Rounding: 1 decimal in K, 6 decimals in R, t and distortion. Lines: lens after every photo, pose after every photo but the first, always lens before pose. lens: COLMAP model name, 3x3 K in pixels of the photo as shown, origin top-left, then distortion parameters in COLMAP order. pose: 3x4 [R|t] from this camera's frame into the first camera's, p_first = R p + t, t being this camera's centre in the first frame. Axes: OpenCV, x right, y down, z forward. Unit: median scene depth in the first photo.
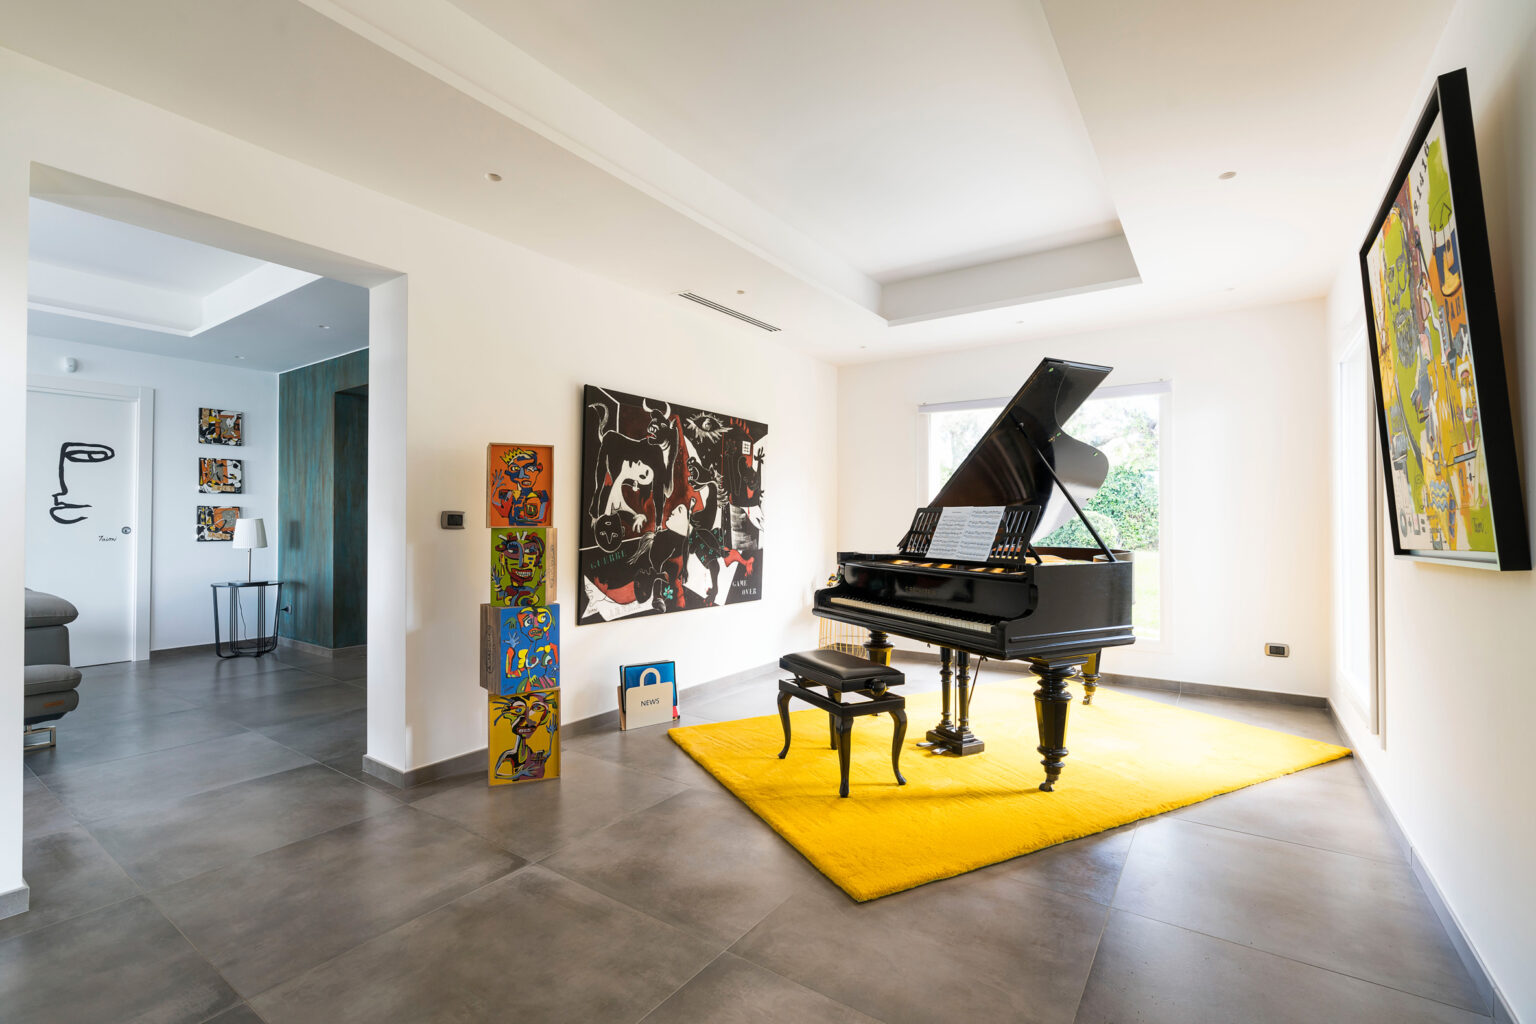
lens RADIAL K [[672.8, 0, 768.0], [0, 672.8, 512.0], [0, 0, 1]] dist [-0.022496, 0.013830]
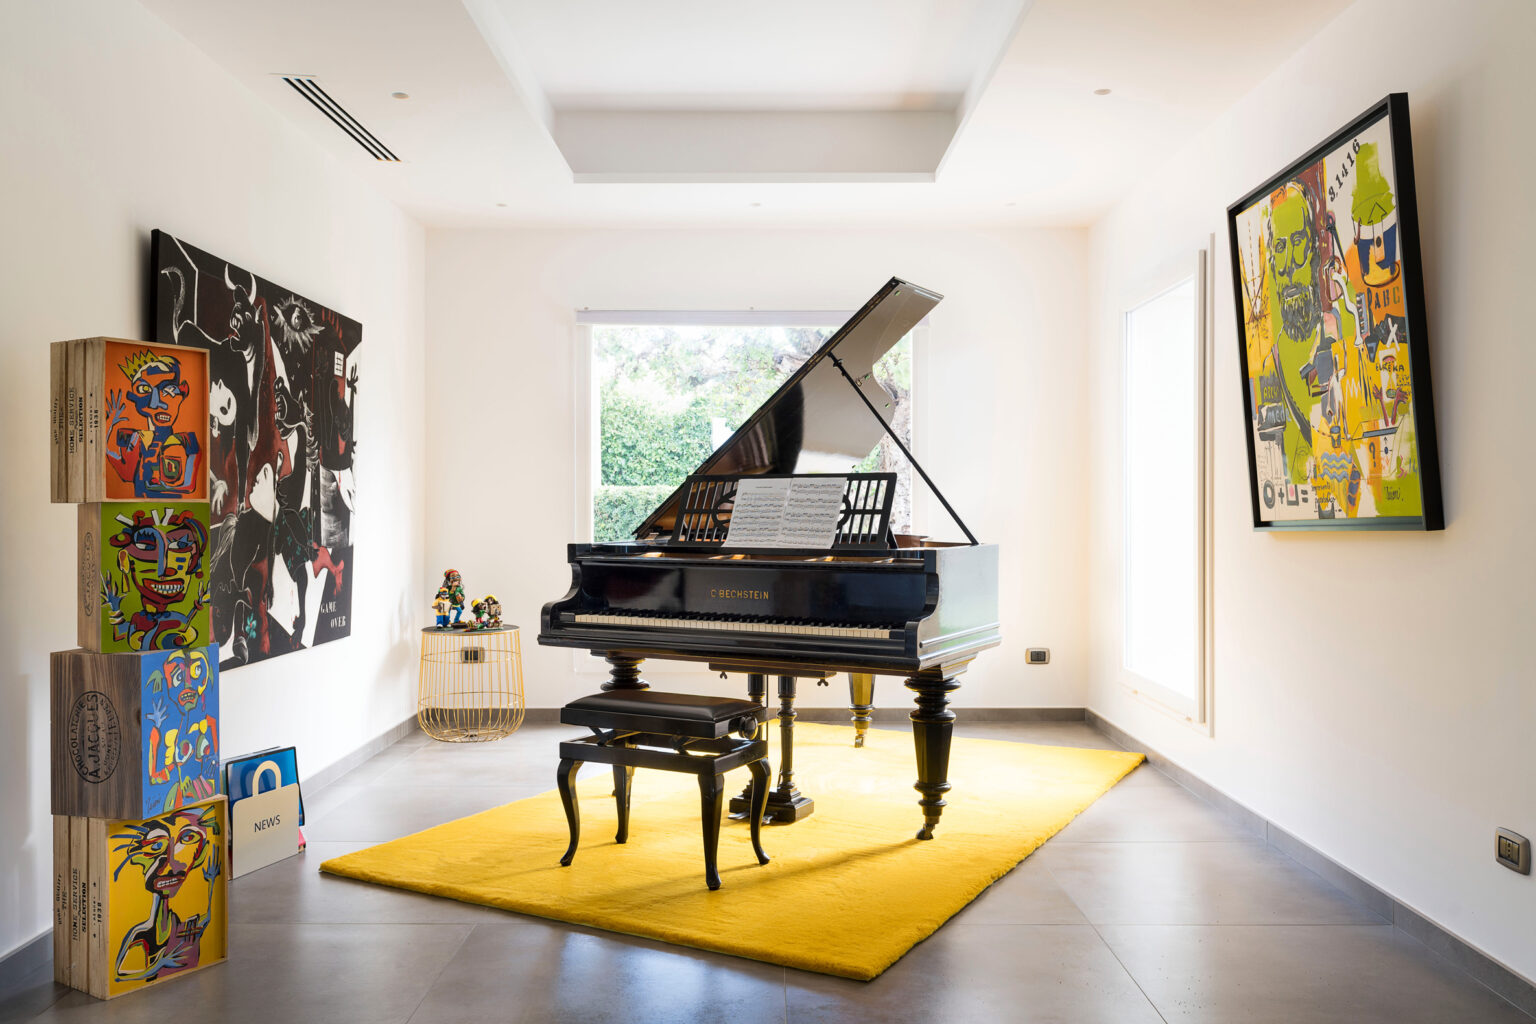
lens RADIAL K [[1223.0, 0, 768.0], [0, 1223.0, 512.0], [0, 0, 1]] dist [0.008008, -0.000555]
pose [[0.829100, -0.004546, 0.559082, -0.469605], [-0.006570, 0.999819, 0.017873, 0.010180], [-0.559062, -0.018492, 0.828920, -0.063995]]
